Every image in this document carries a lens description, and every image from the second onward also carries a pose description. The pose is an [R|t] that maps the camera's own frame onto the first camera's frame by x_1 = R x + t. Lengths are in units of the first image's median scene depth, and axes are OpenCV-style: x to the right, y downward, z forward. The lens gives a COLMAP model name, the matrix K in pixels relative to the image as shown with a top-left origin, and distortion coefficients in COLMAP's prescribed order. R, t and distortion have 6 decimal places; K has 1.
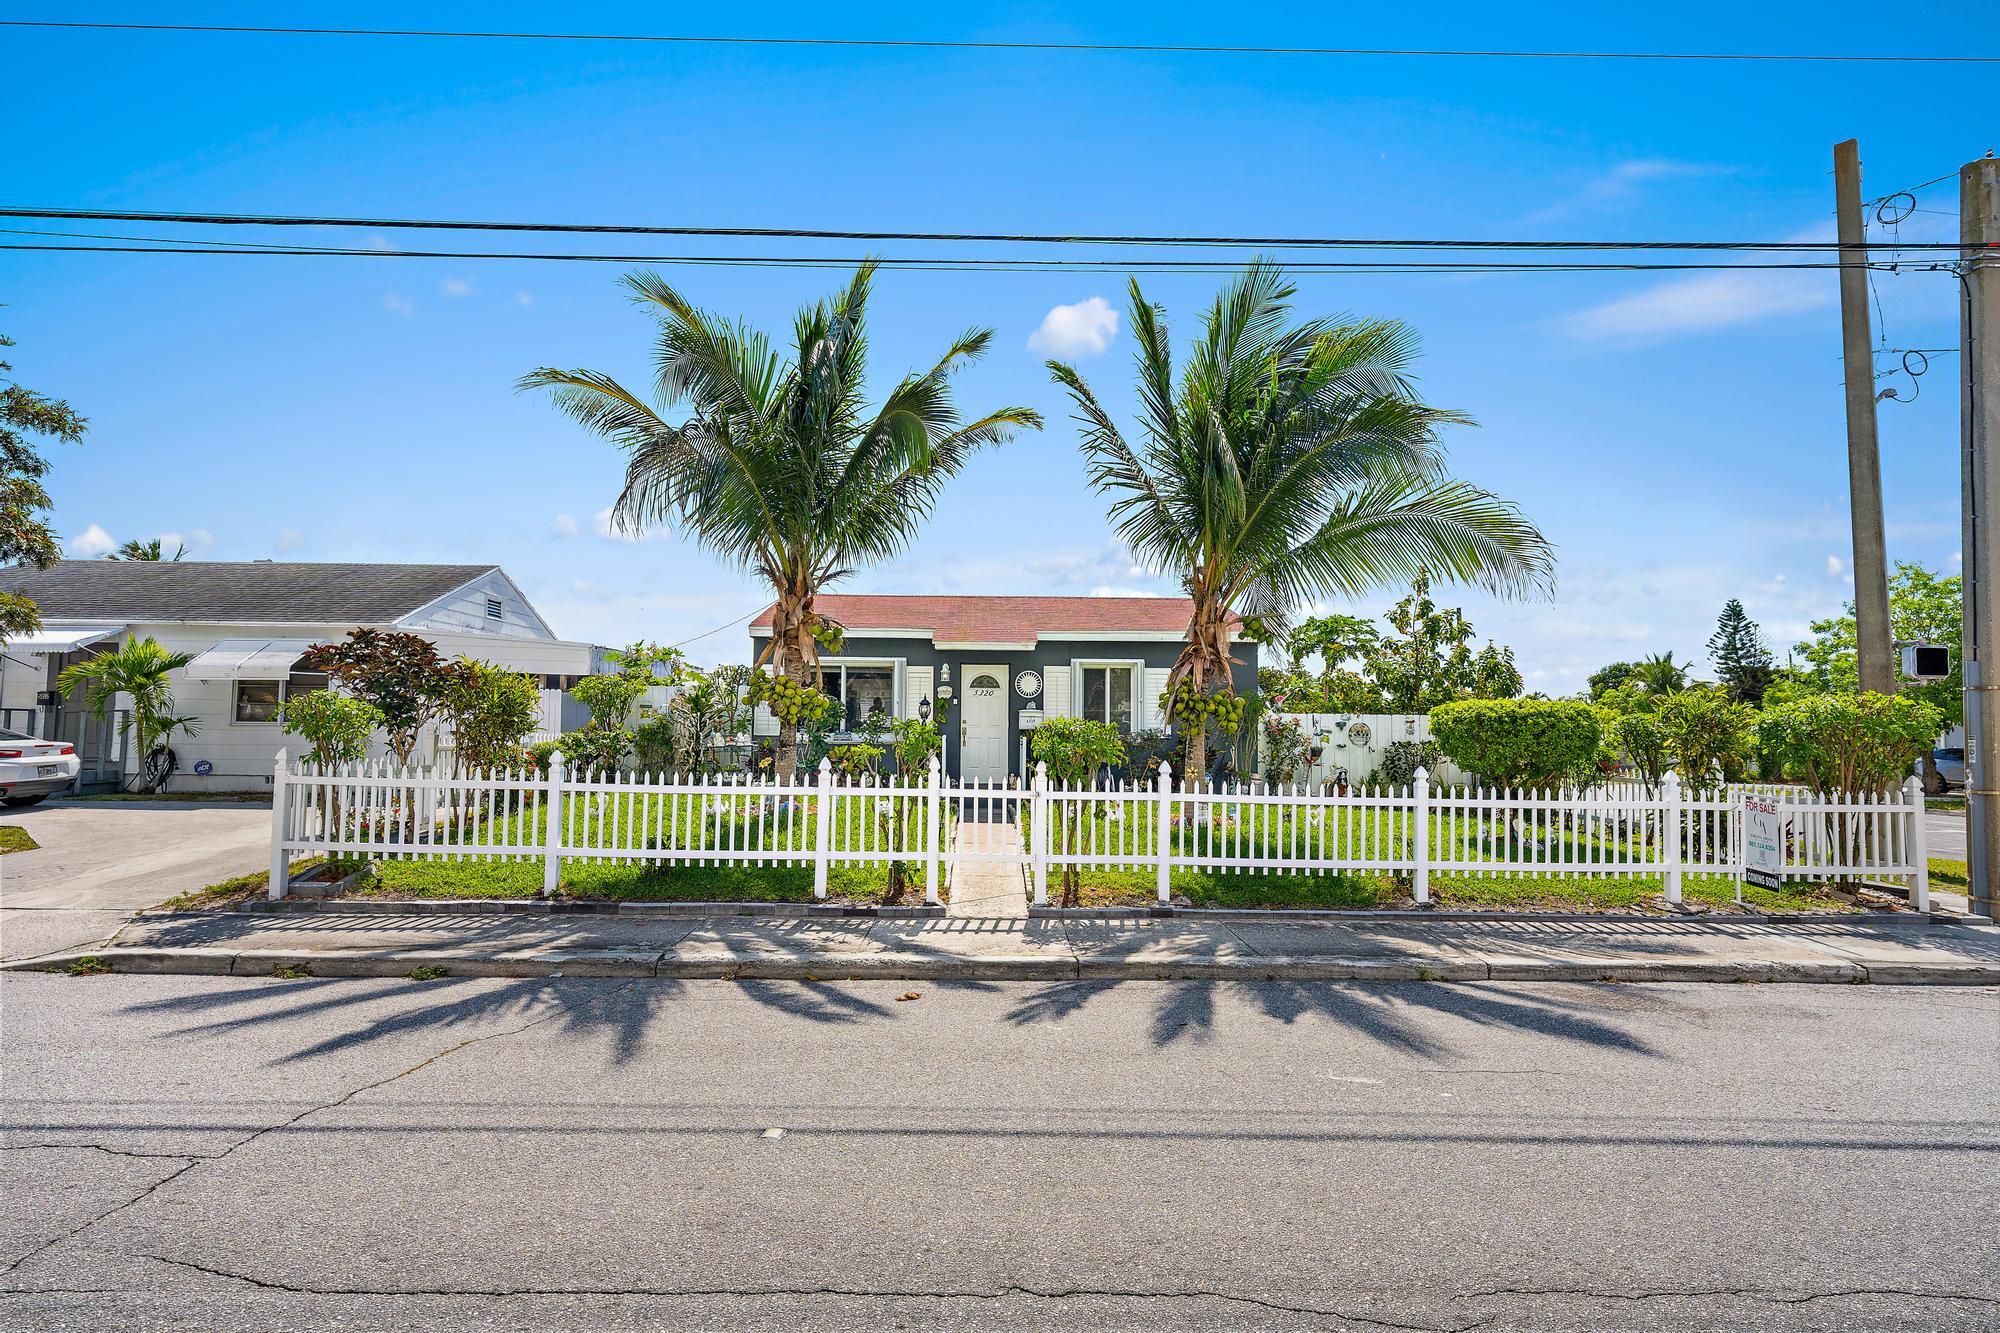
lens RADIAL K [[1005.9, 0, 1000.0], [0, 1005.9, 666.5], [0, 0, 1]] dist [0.000048, 0.000121]
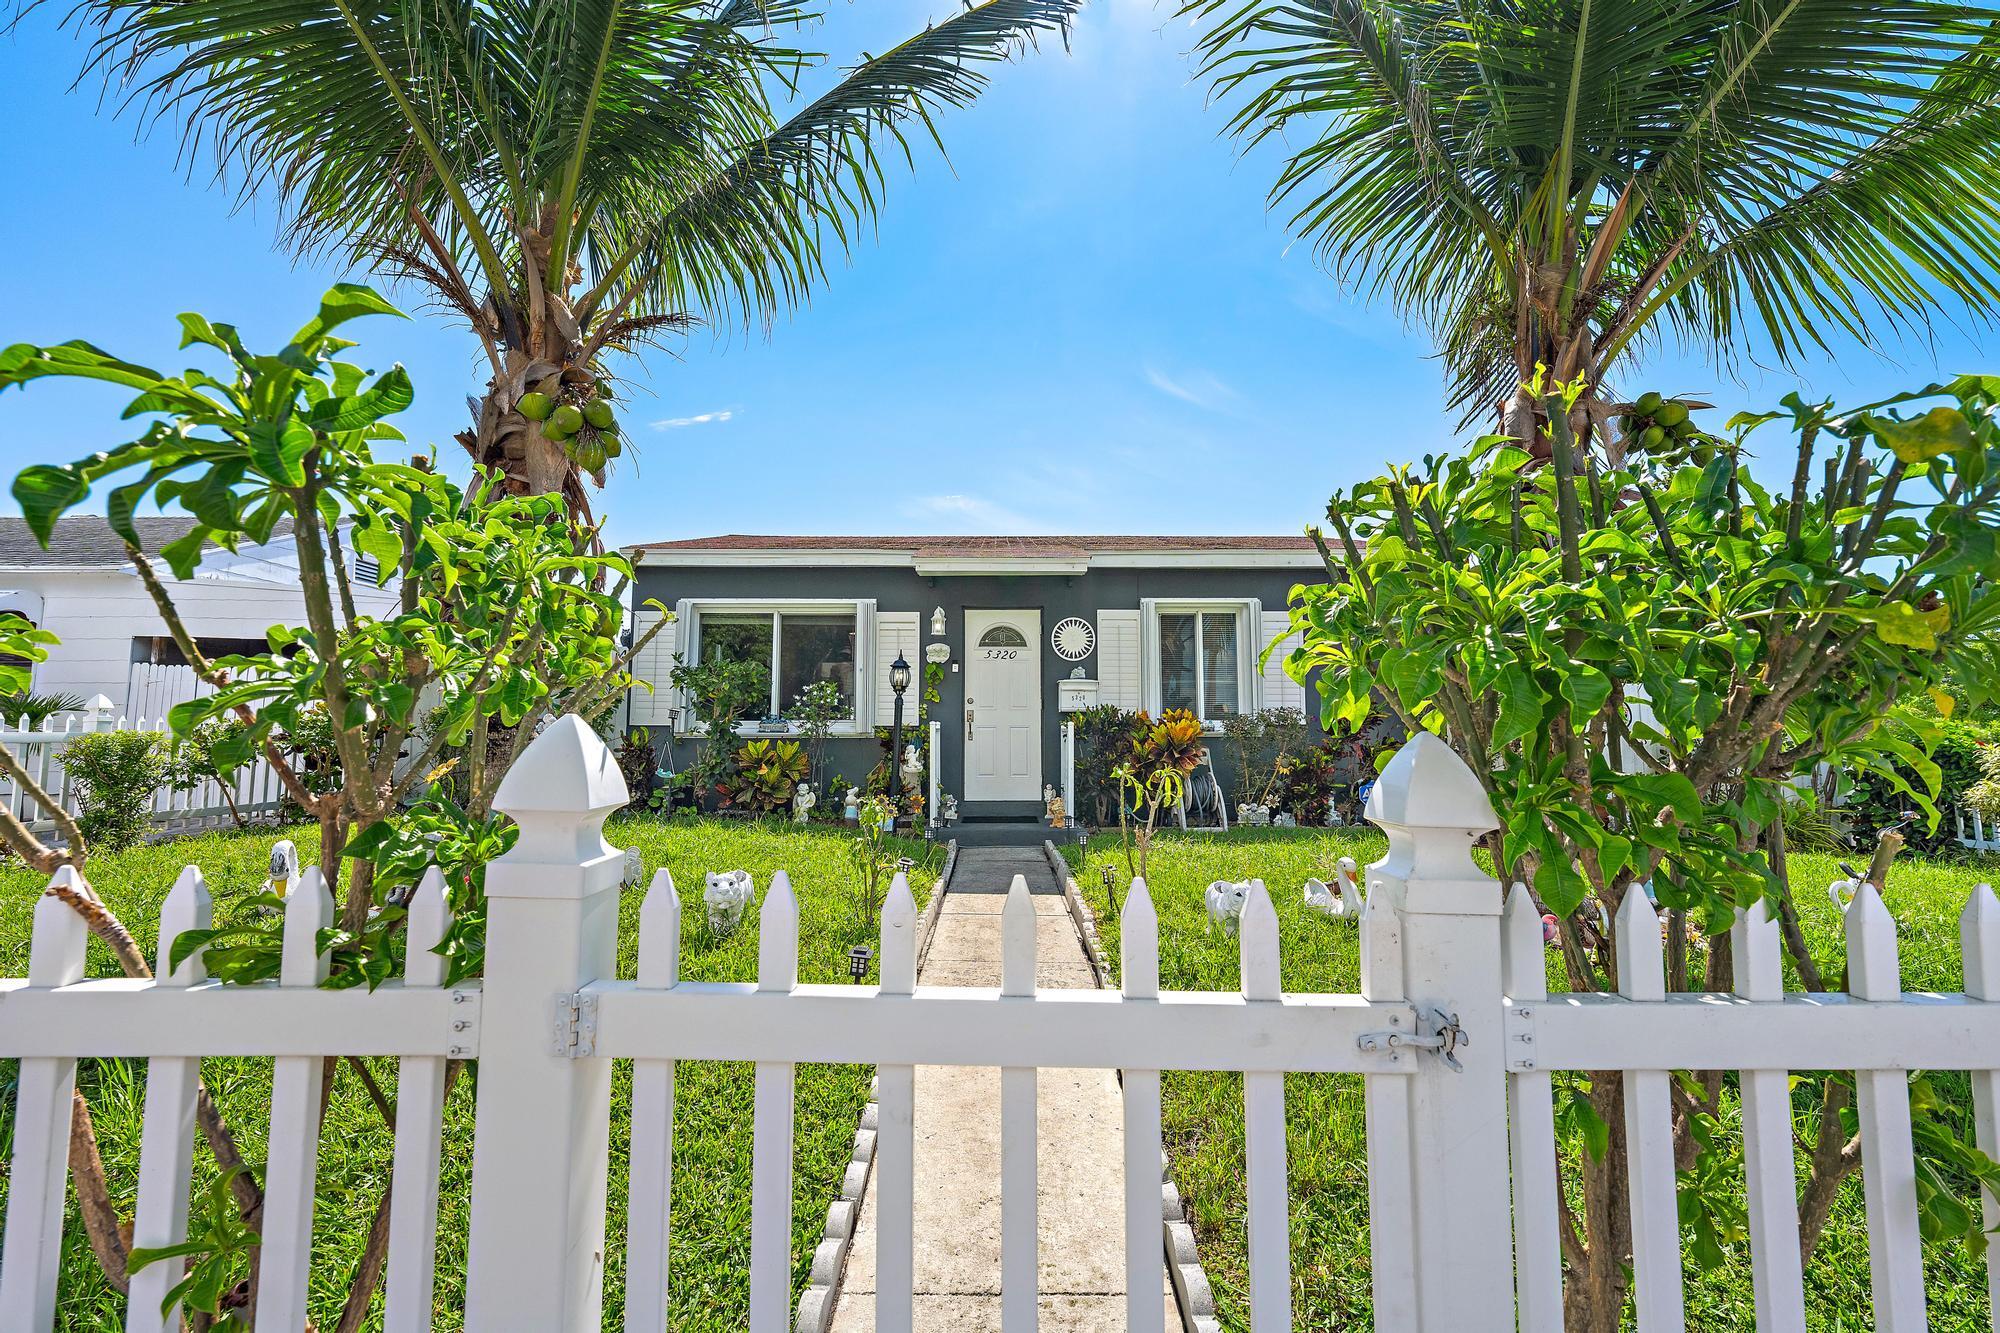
lens RADIAL K [[823.8, 0, 1000.0], [0, 823.8, 666.5], [0, 0, 1]] dist [-0.001802, -0.000519]
pose [[0.999660, -0.011512, -0.023398, -0.004893], [0.010892, 0.999590, -0.026465, 0.047504], [0.023694, 0.026201, 0.999376, 0.493486]]
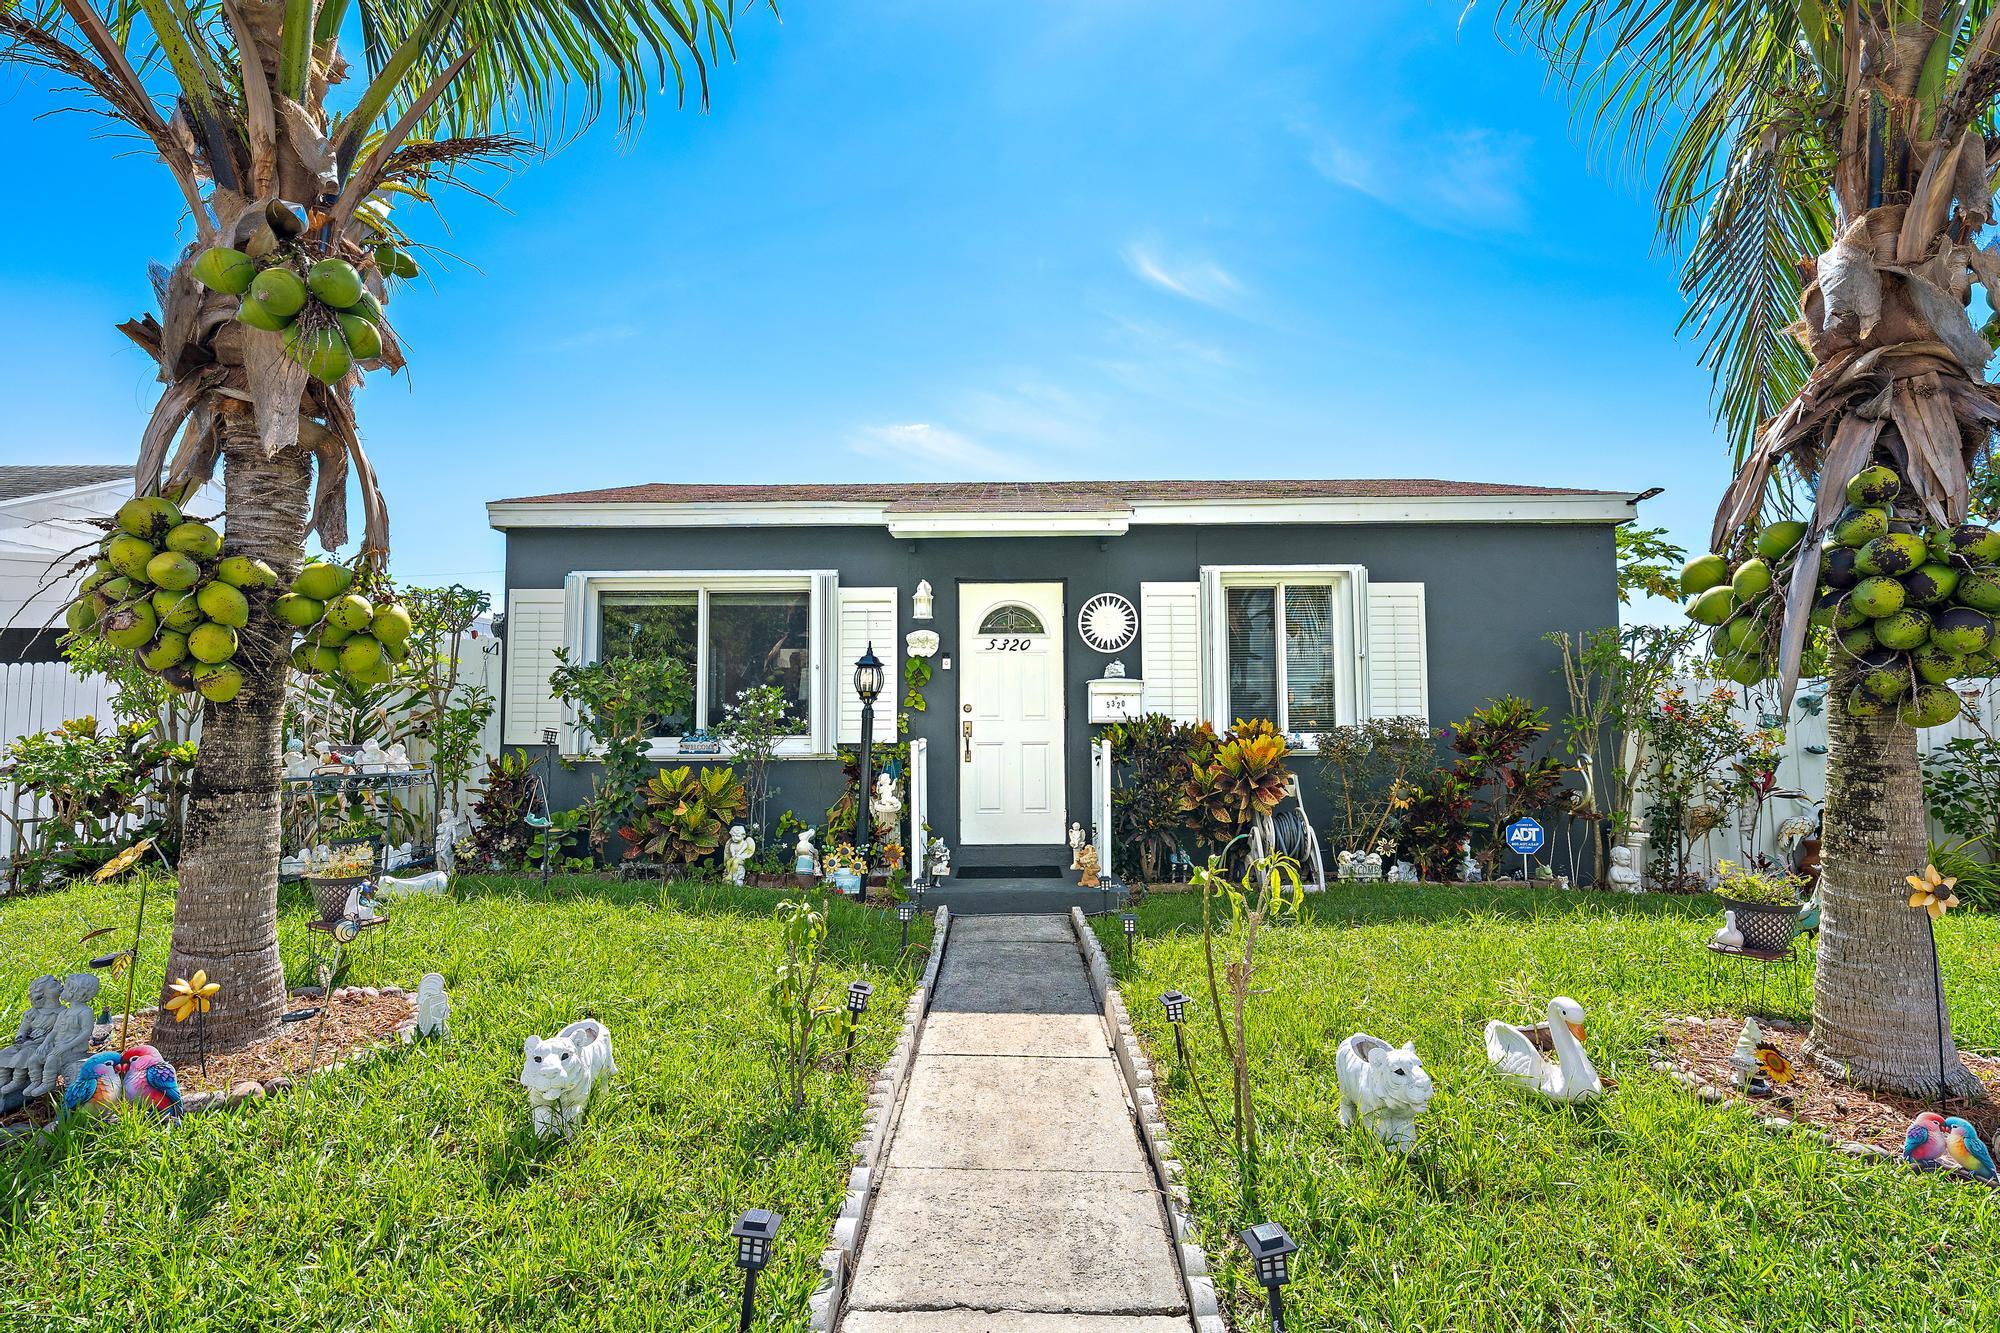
lens RADIAL K [[1005.9, 0, 1000.0], [0, 1005.9, 666.5], [0, 0, 1]] dist [0.000048, 0.000121]
pose [[0.999271, -0.017719, -0.033828, -0.004966], [0.017649, 0.999841, -0.002358, 0.037412], [0.033864, 0.001759, 0.999425, 0.548719]]
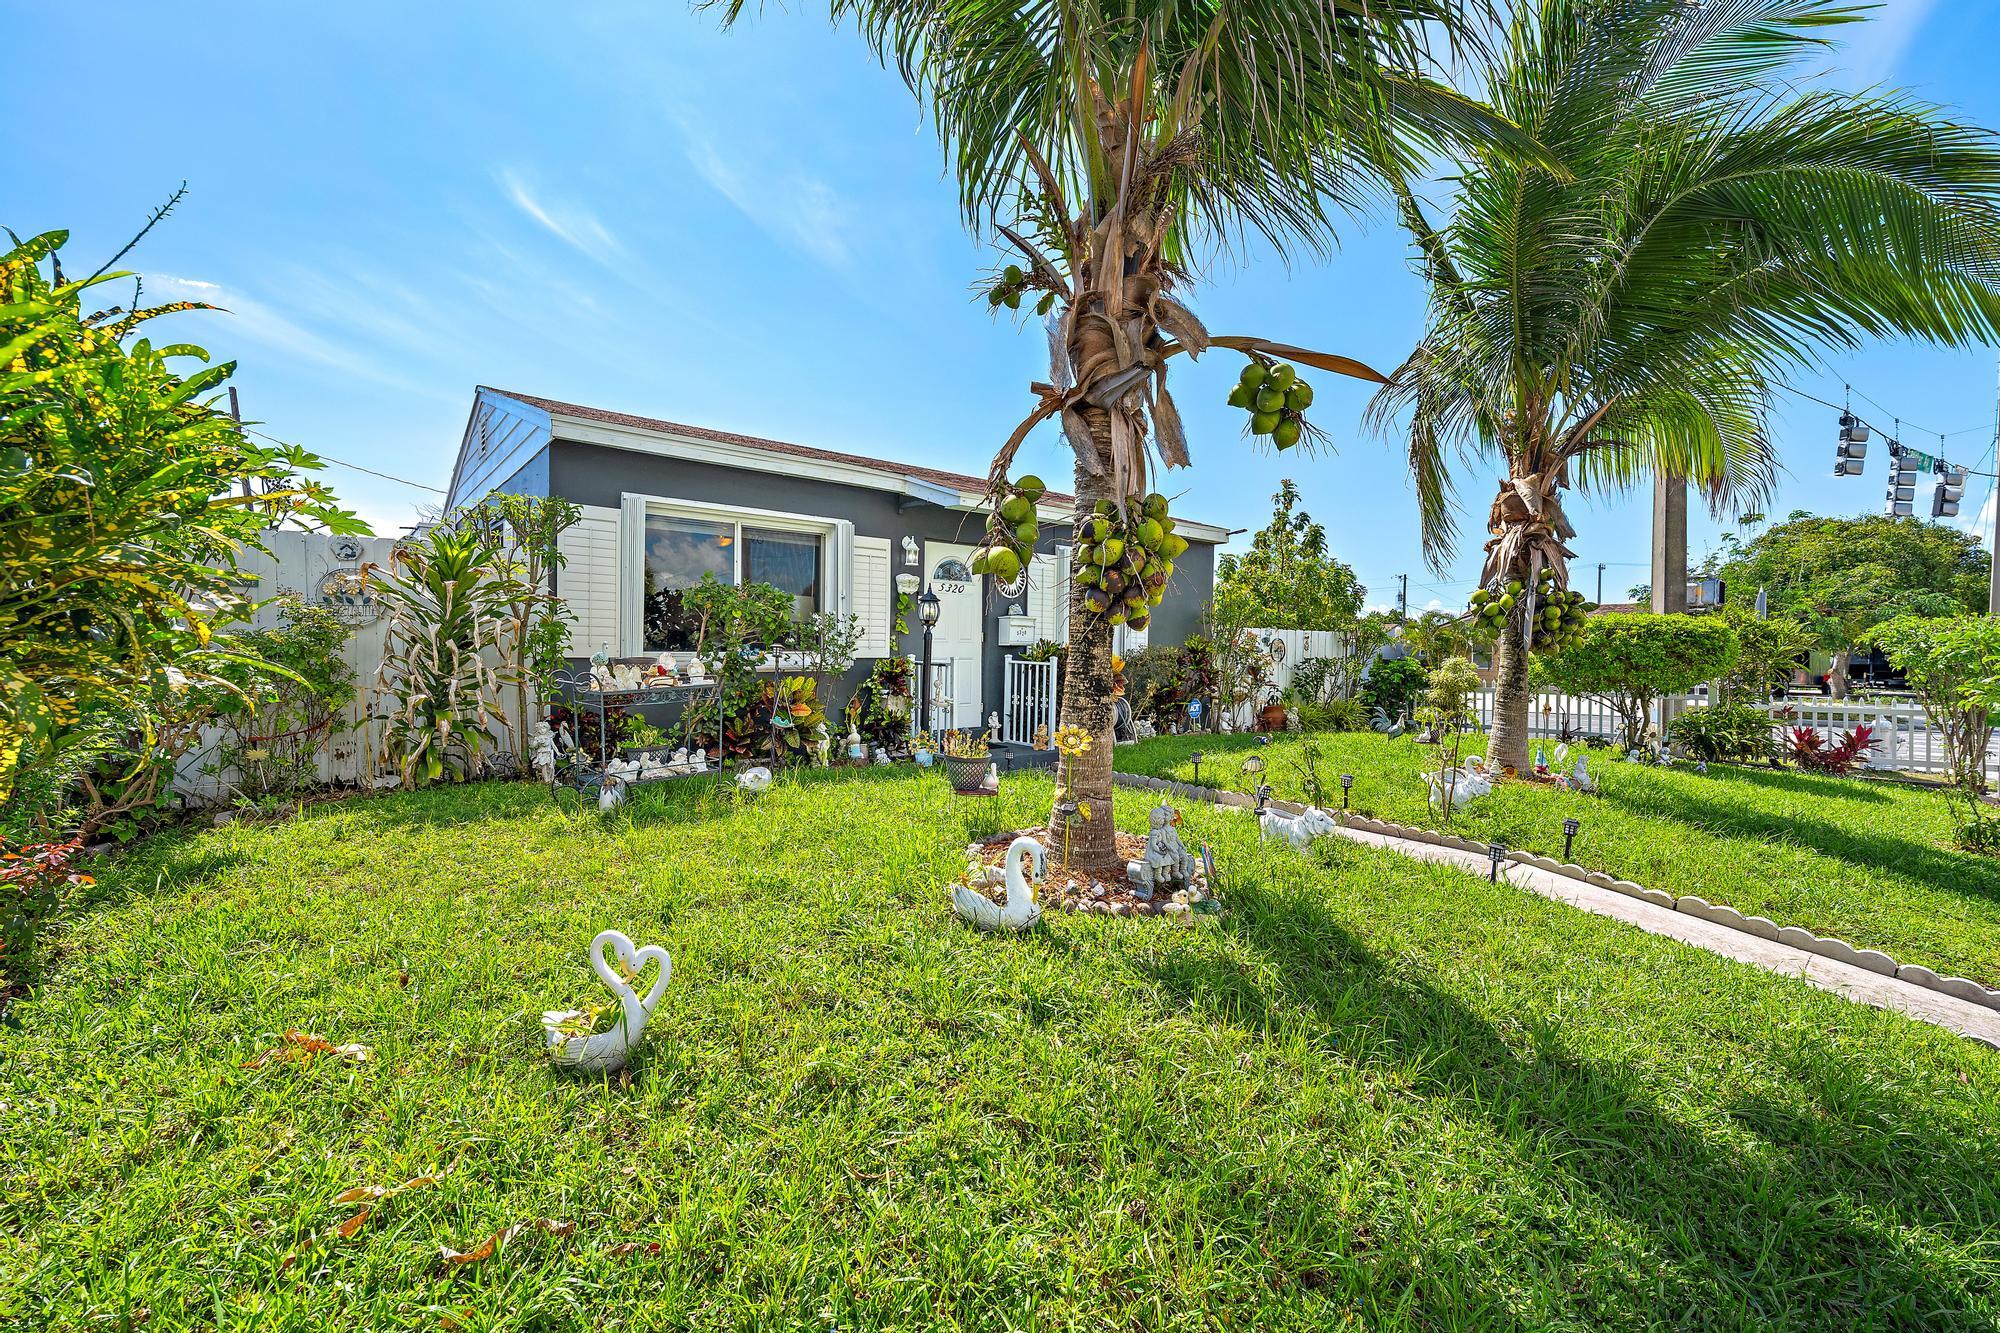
lens RADIAL K [[823.8, 0, 1000.0], [0, 823.8, 666.5], [0, 0, 1]] dist [-0.001802, -0.000519]
pose [[0.769712, -0.017725, 0.638146, -0.328241], [-0.039971, 0.996315, 0.075885, 0.035083], [-0.637139, -0.083917, 0.766167, 0.581879]]
